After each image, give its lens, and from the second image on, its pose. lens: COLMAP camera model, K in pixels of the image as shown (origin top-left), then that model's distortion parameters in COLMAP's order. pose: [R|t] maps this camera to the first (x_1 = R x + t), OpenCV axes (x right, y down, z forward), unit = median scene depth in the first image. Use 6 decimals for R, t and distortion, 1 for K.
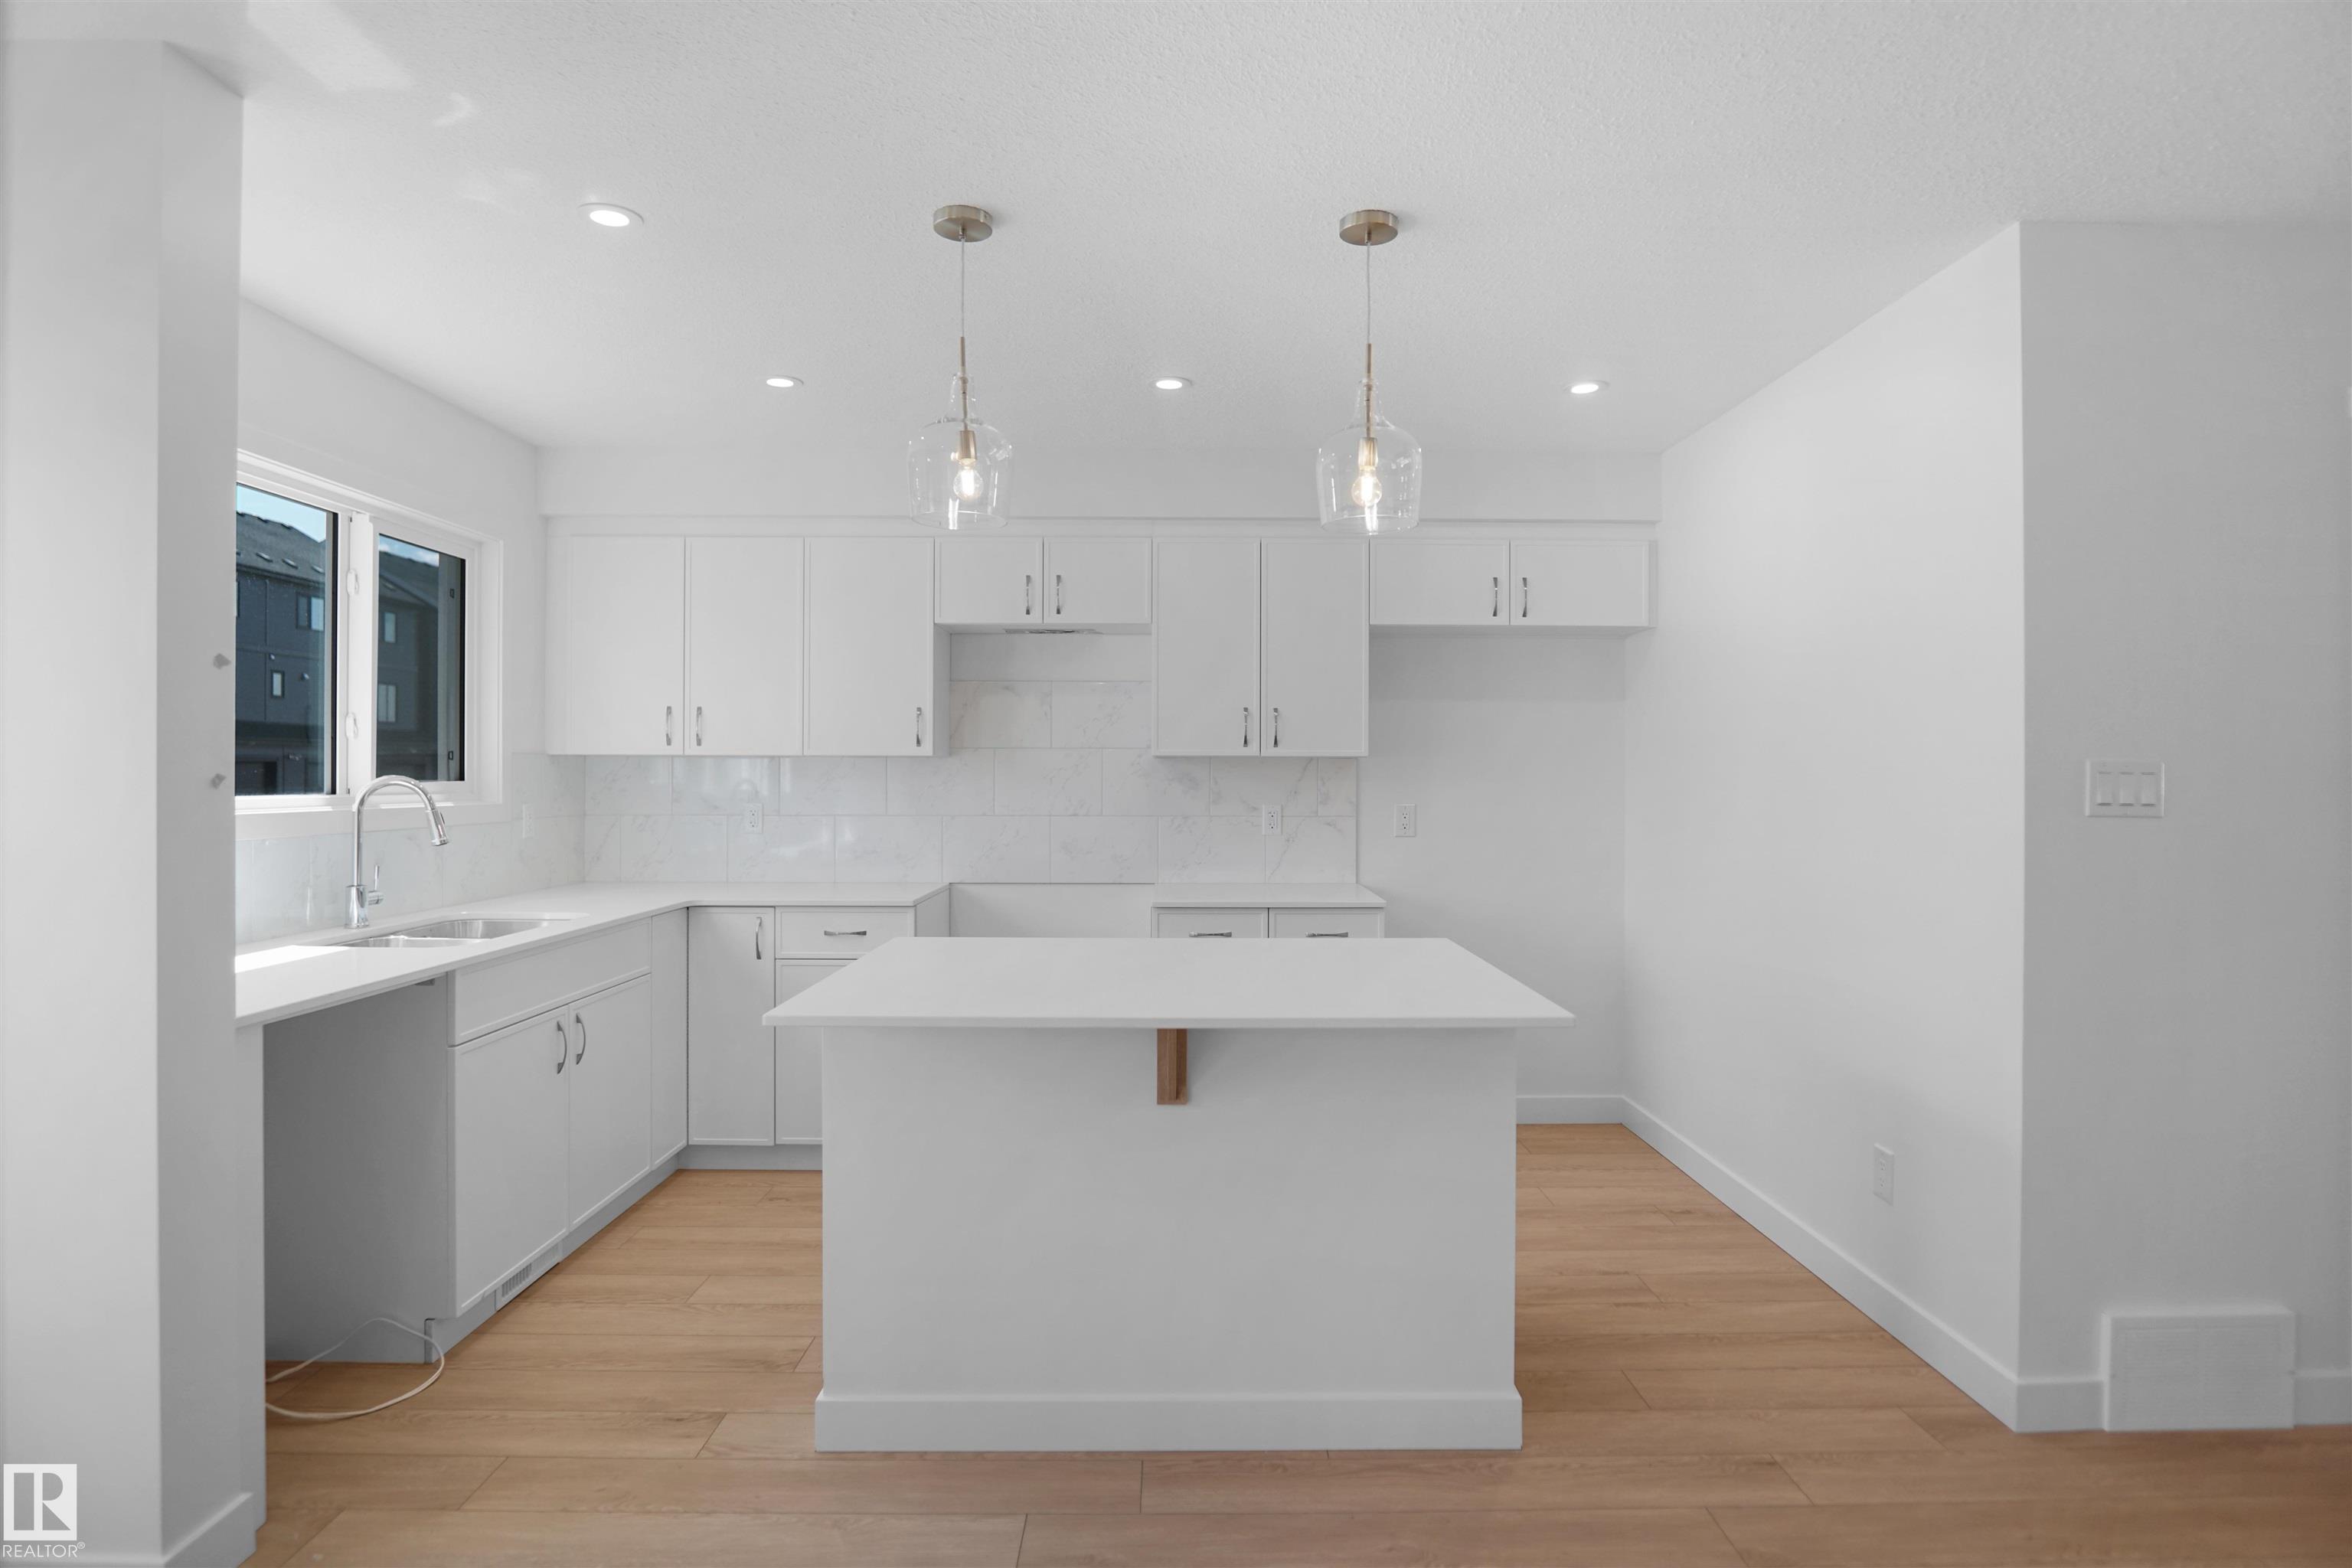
lens RADIAL K [[1278.2, 0, 1176.0], [0, 1278.2, 784.0], [0, 0, 1]] dist [-0.053177, 0.000406]
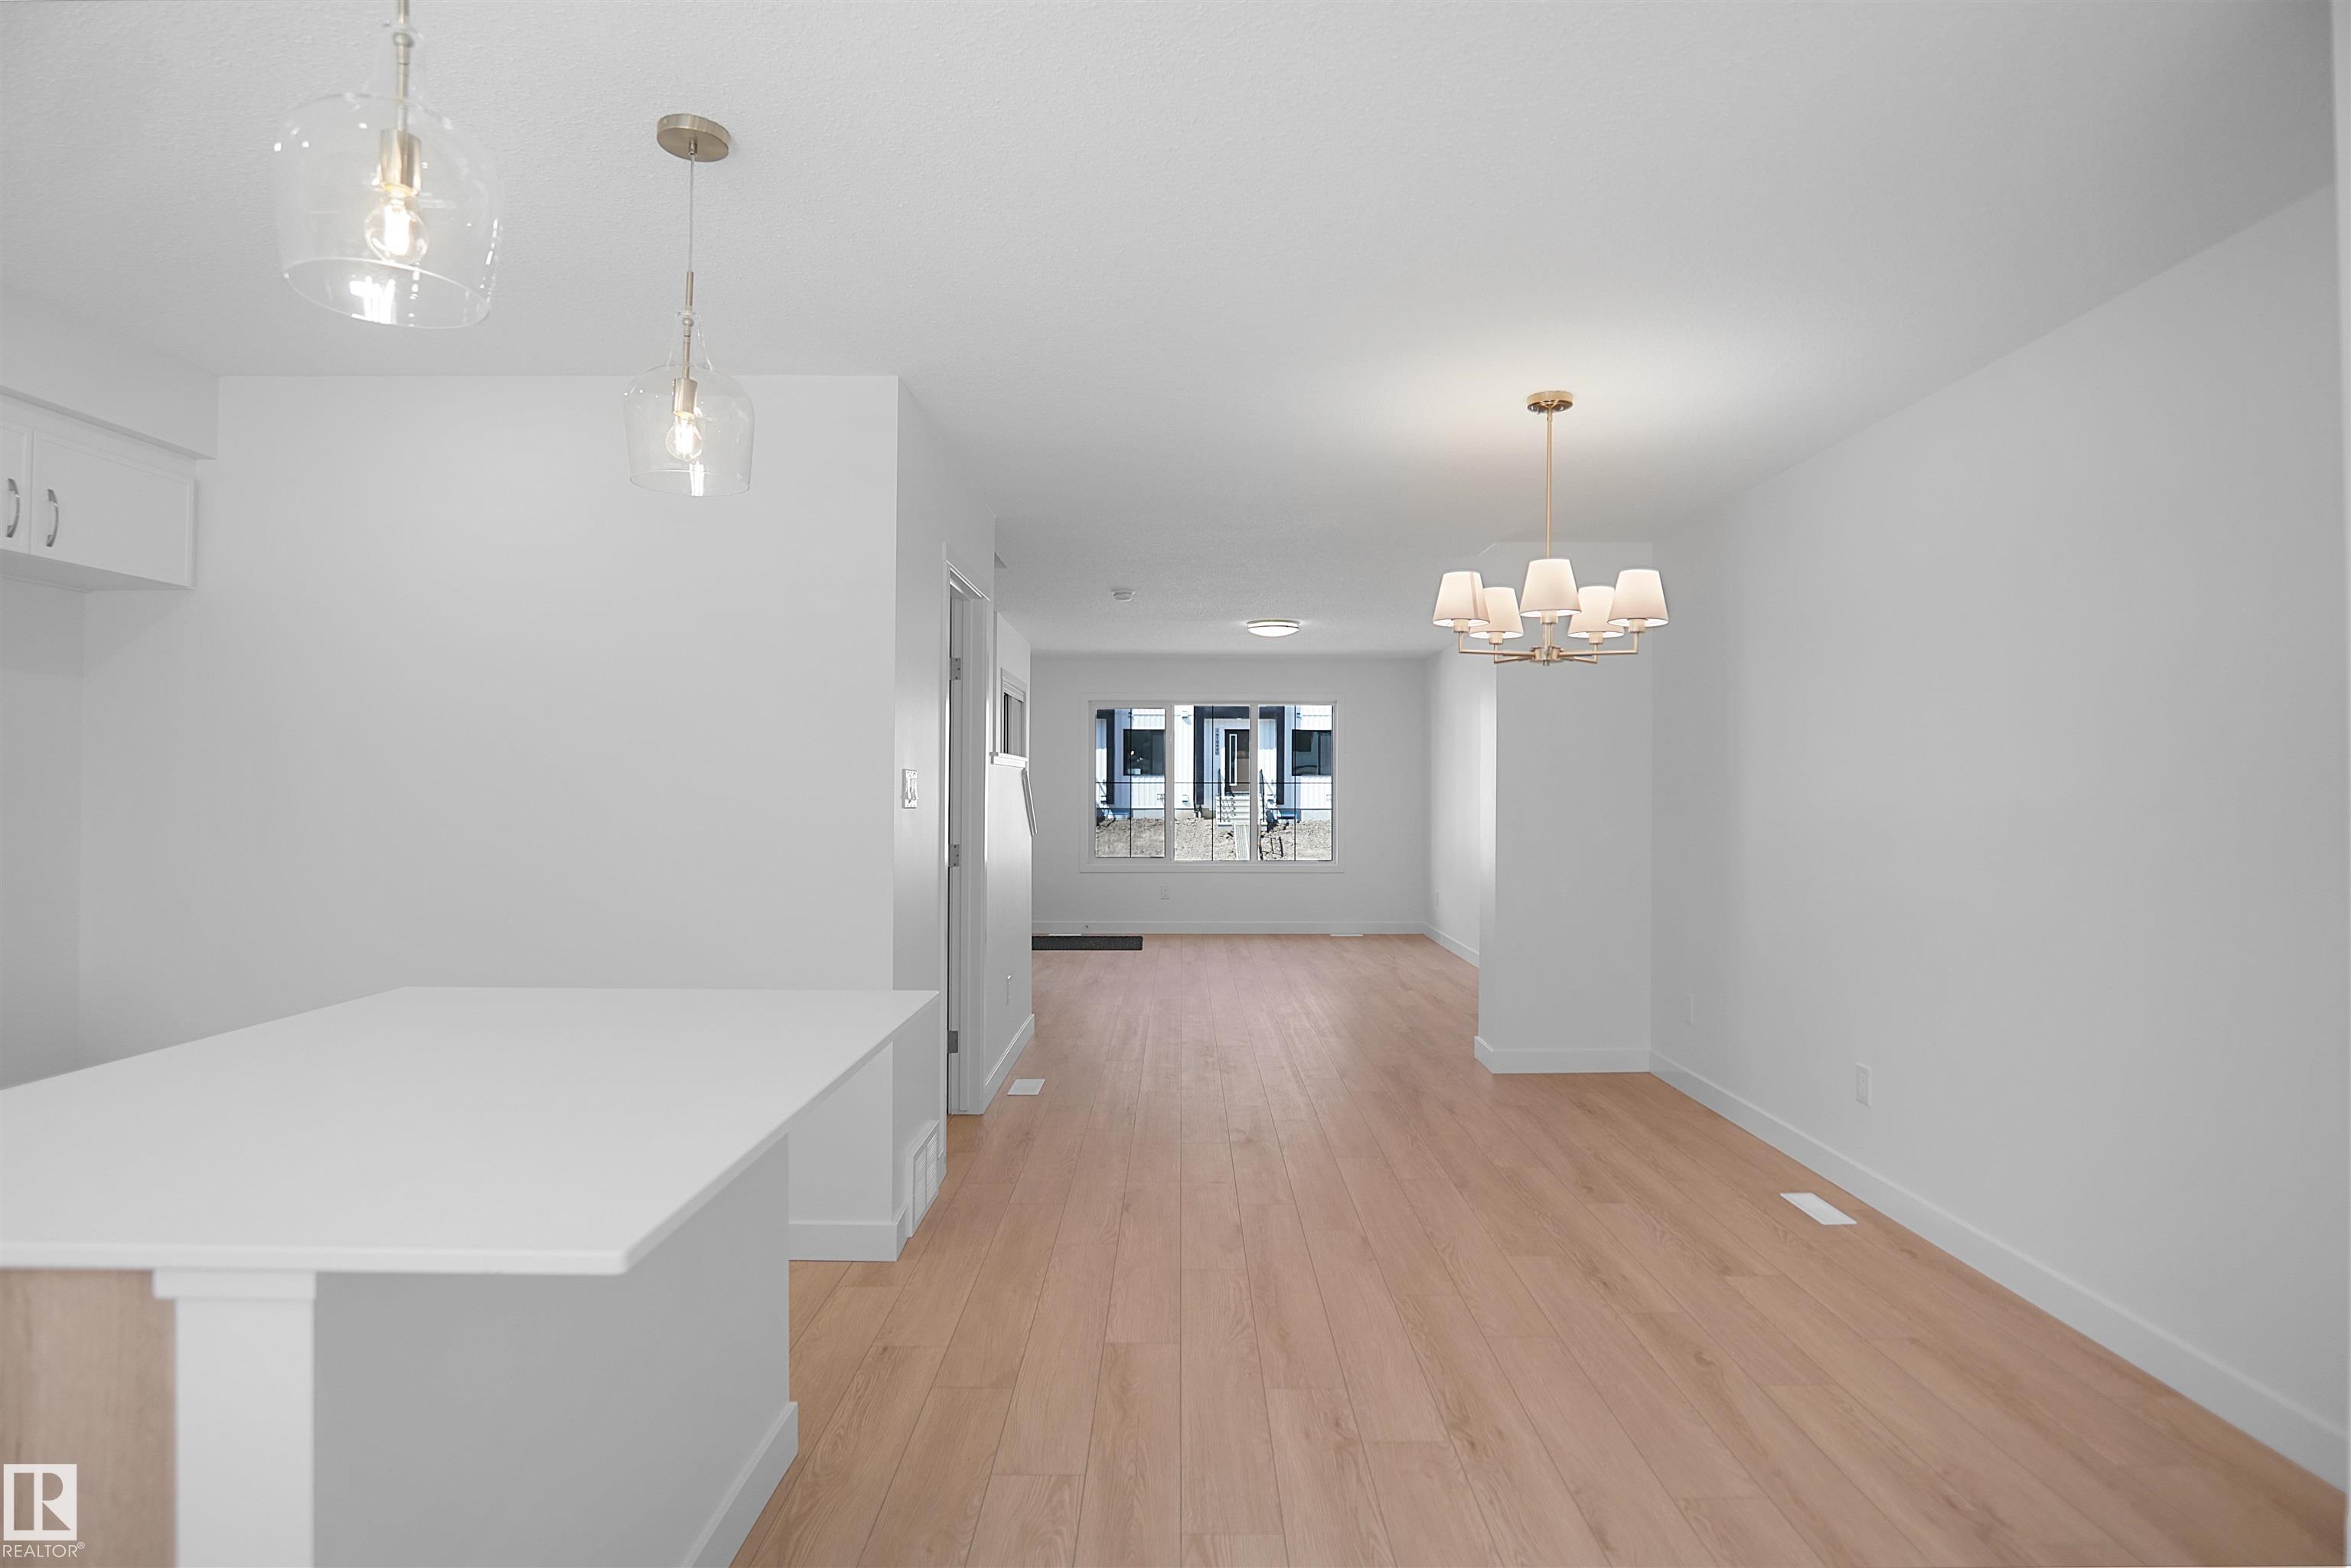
lens RADIAL K [[1277.6, 0, 1175.5], [0, 1277.6, 784.0], [0, 0, 1]] dist [-0.053177, 0.000406]
pose [[-0.011787, -0.001555, 0.999929, -0.696740], [-0.000608, 0.999999, 0.001548, -0.004271], [-0.999930, -0.000590, -0.011788, 0.681379]]
